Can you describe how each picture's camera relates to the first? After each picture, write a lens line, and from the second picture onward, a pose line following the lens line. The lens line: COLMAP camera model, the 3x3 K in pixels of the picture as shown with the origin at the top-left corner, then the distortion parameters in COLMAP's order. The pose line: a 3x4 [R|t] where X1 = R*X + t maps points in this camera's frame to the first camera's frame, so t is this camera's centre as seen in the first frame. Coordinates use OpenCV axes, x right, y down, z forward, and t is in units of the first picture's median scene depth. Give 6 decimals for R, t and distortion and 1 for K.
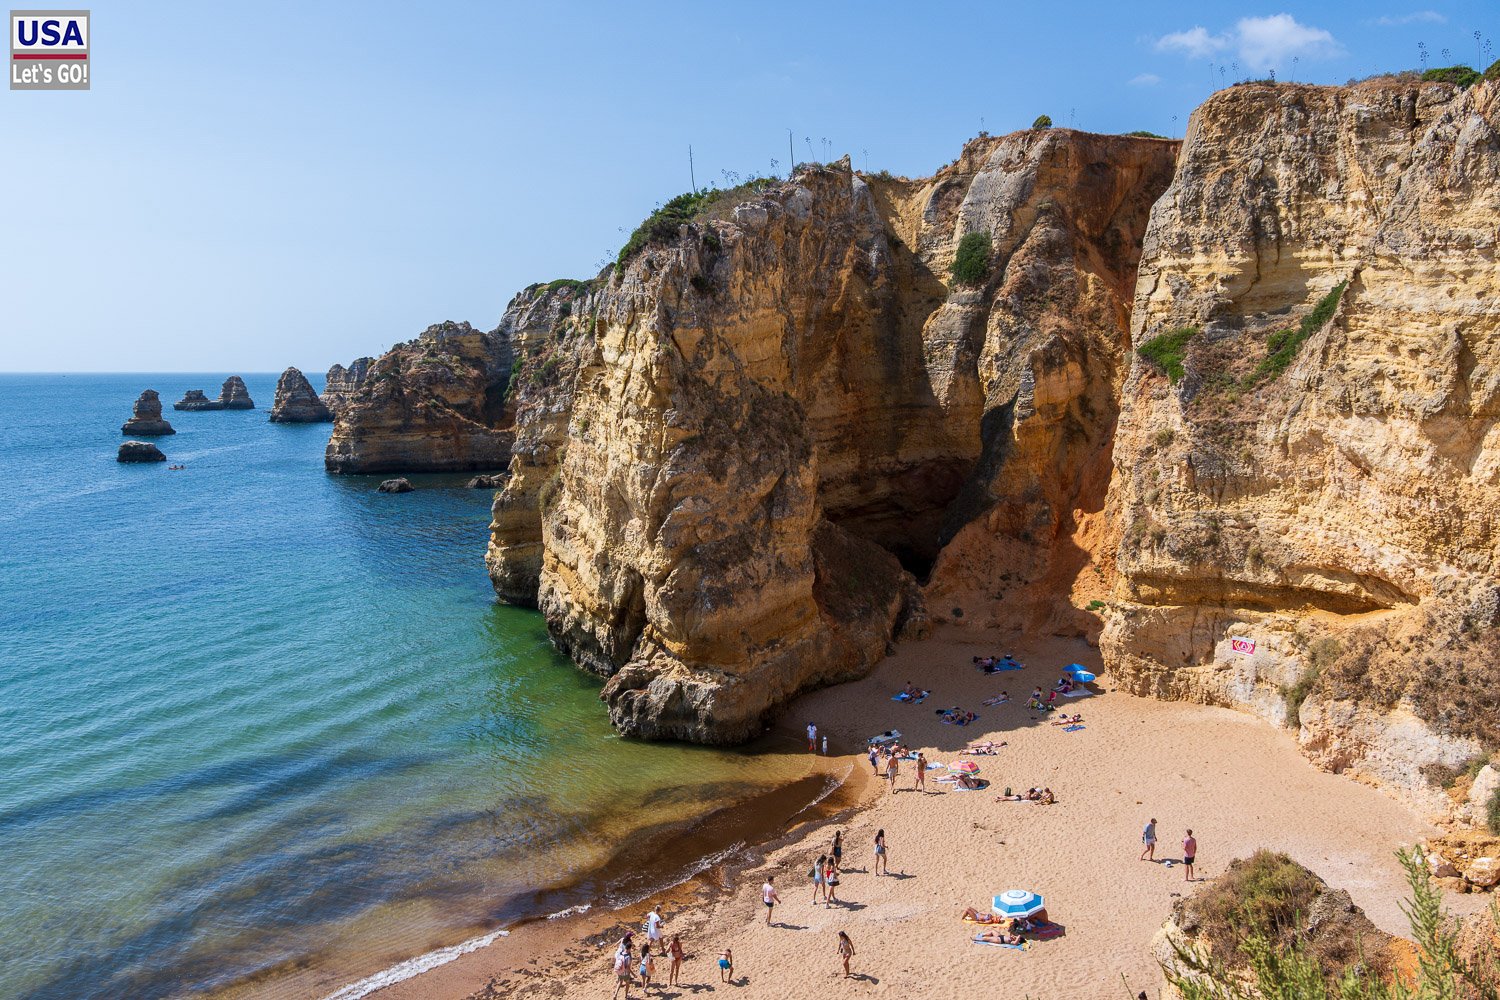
lens RADIAL K [[1163.9, 0, 750.0], [0, 1163.9, 500.0], [0, 0, 1]] dist [0.011672, -0.009296]
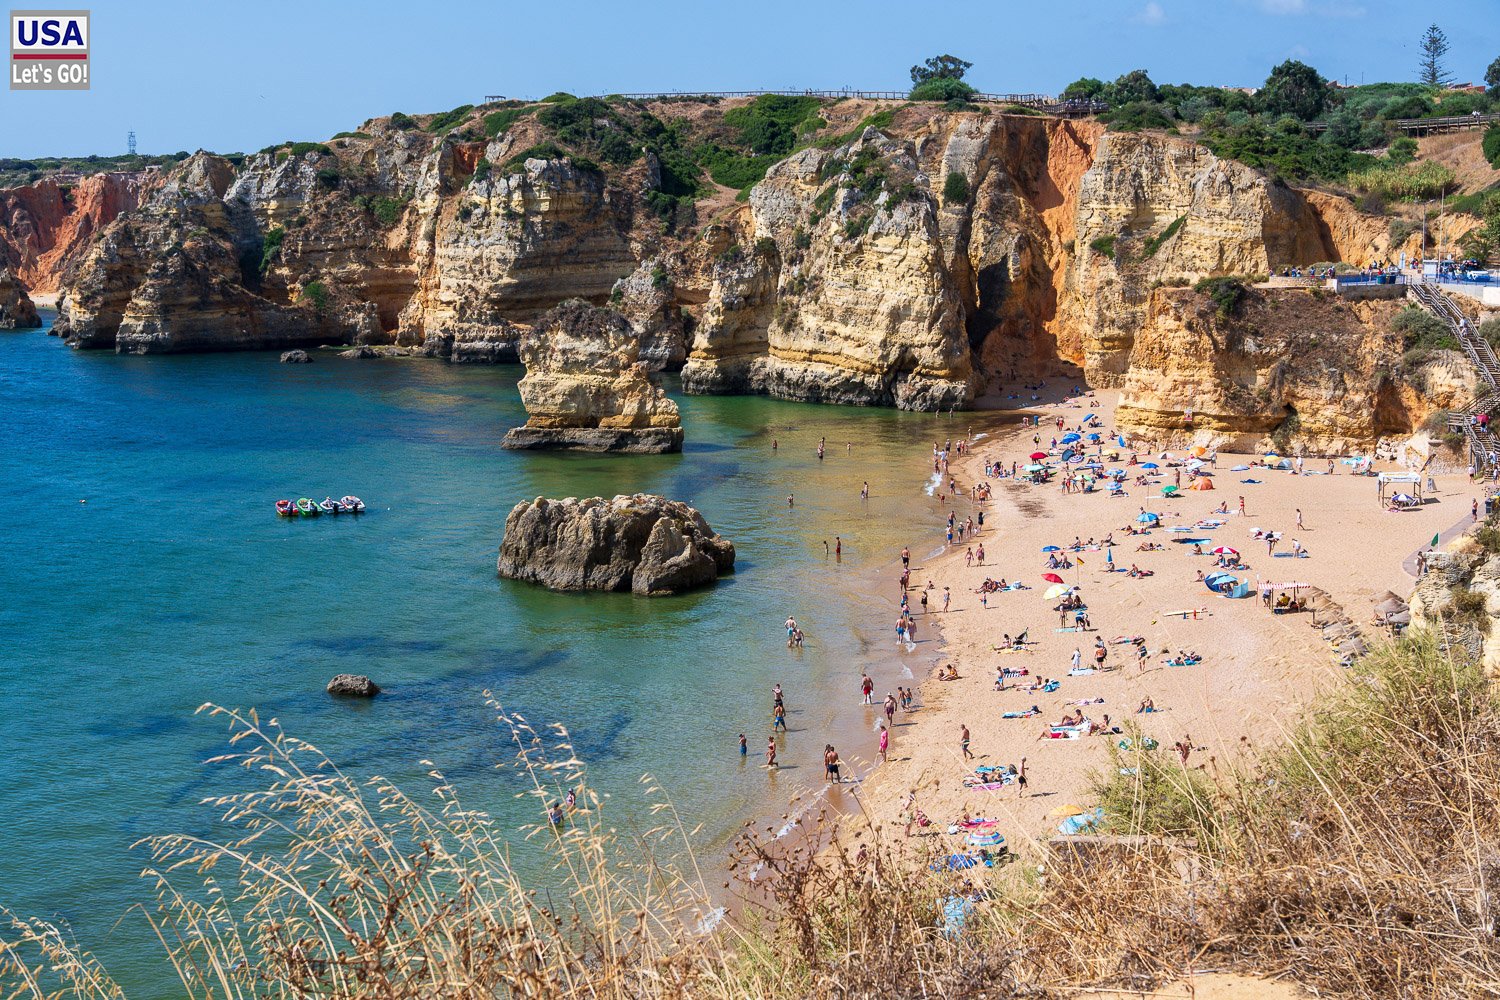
lens RADIAL K [[2175.0, 0, 750.0], [0, 2175.0, 500.0], [0, 0, 1]] dist [0.026250, -0.037091]
pose [[0.912431, -0.055346, 0.405472, -2.081476], [0.047345, 0.998436, 0.029743, 0.218439], [-0.406484, -0.007941, 0.913624, -2.700690]]
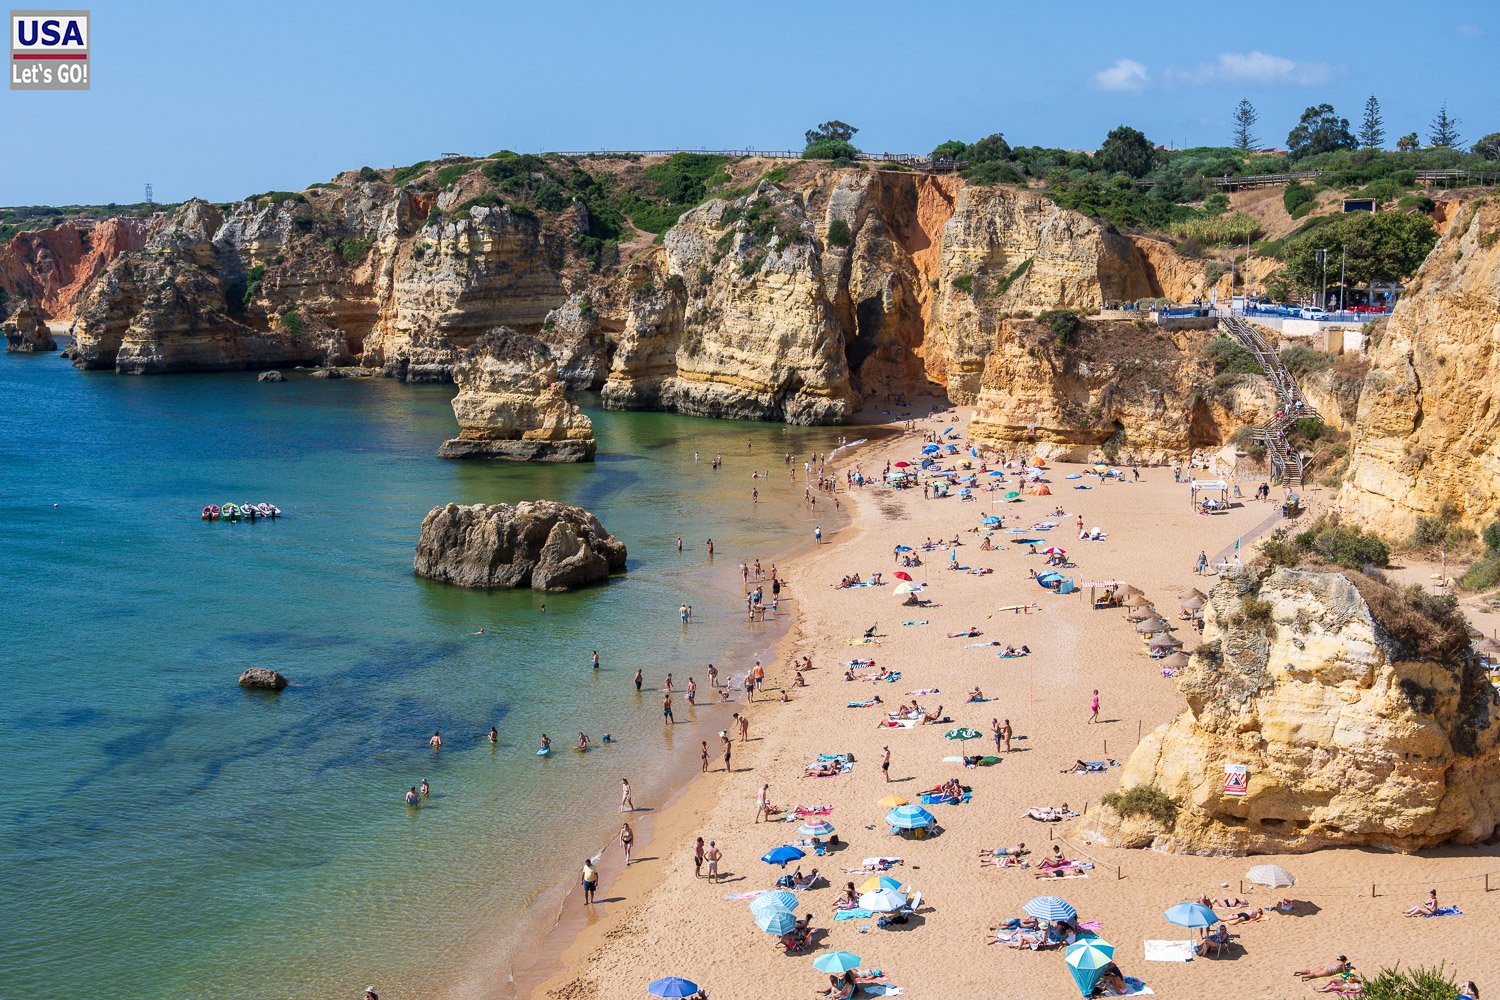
lens RADIAL K [[1824.5, 0, 750.0], [0, 1824.5, 500.0], [0, 0, 1]] dist [0.011018, -0.016344]
pose [[0.896605, -0.056597, 0.439199, -1.986896], [0.046643, 0.998352, 0.033433, 0.213223], [-0.440367, -0.009491, 0.897767, -2.613072]]
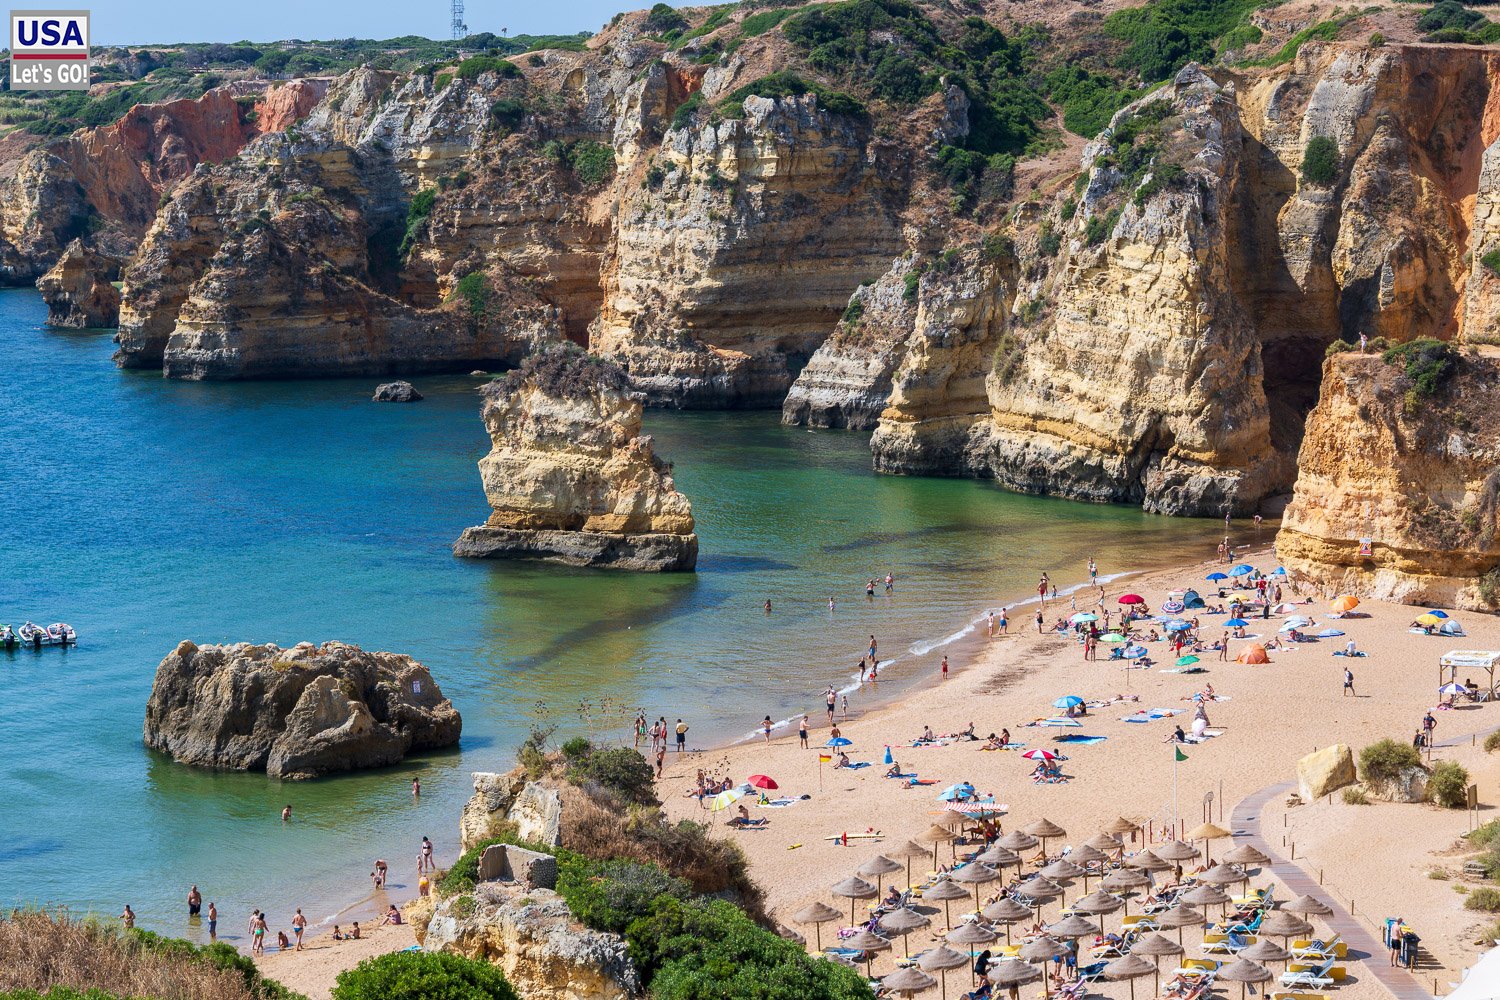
lens RADIAL K [[3788.4, 0, 750.0], [0, 3788.4, 500.0], [0, 0, 1]] dist [0.021835, -0.639207]
pose [[0.981738, -0.014234, 0.189705, -1.495805], [0.015198, 0.999878, -0.003625, 0.179261], [-0.189630, 0.006442, 0.981835, -3.545226]]
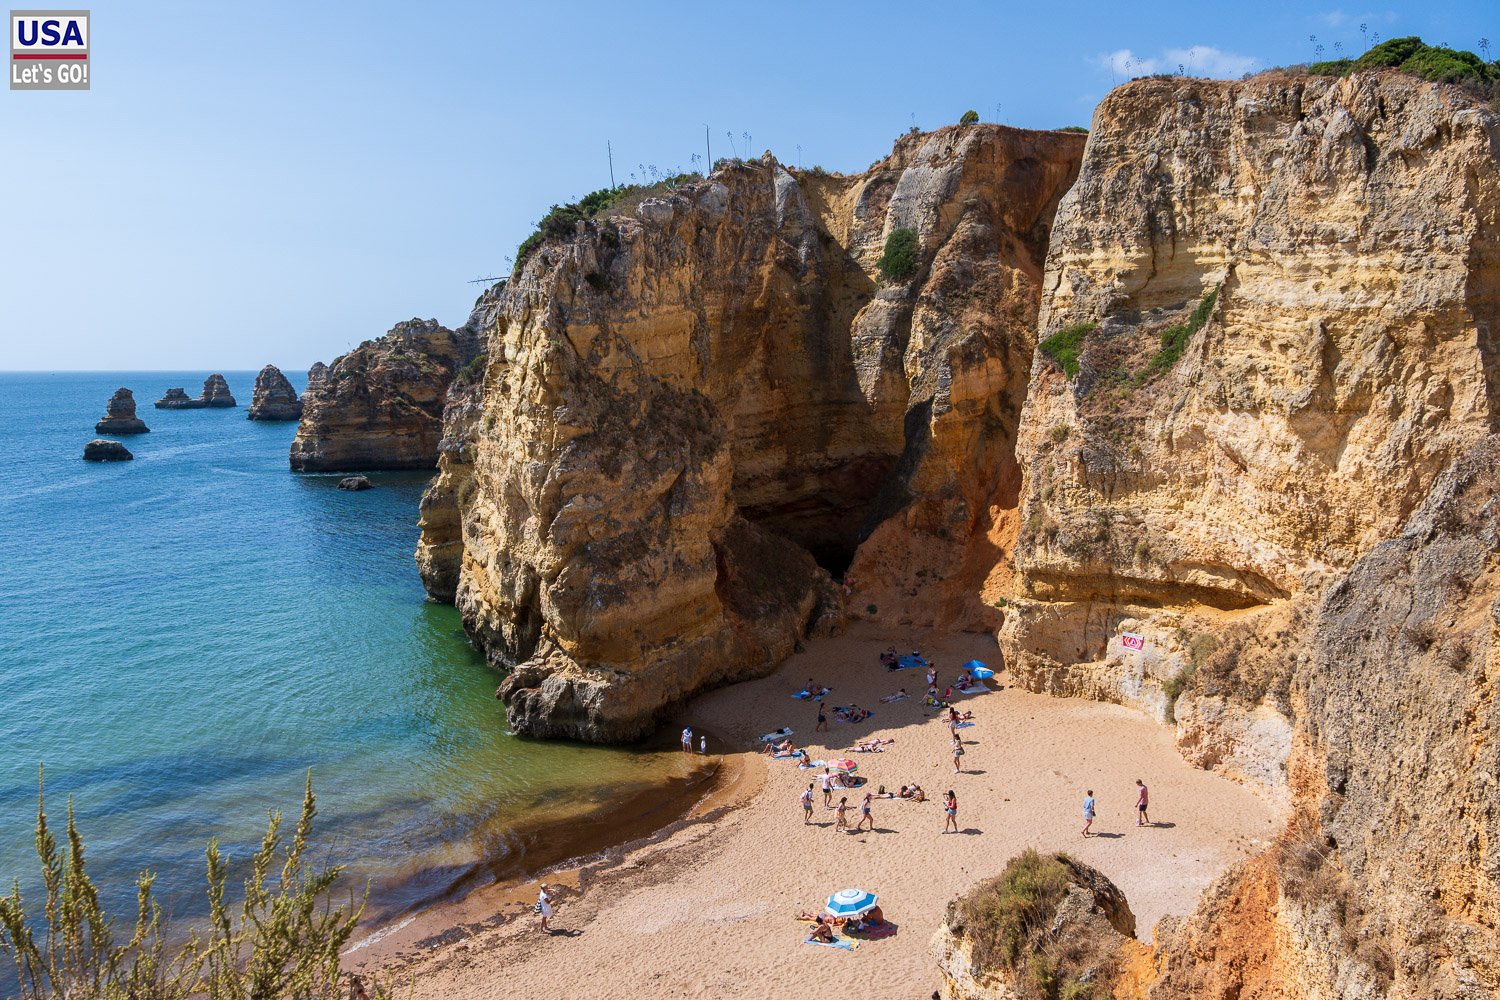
lens RADIAL K [[1162.5, 0, 750.0], [0, 1162.5, 500.0], [0, 0, 1]] dist [0.005419, 0.005857]
pose [[0.999980, -0.003277, 0.005406, 0.080661], [0.003261, 0.999990, 0.003087, -0.000454], [-0.005416, -0.003069, 0.999981, 0.005382]]
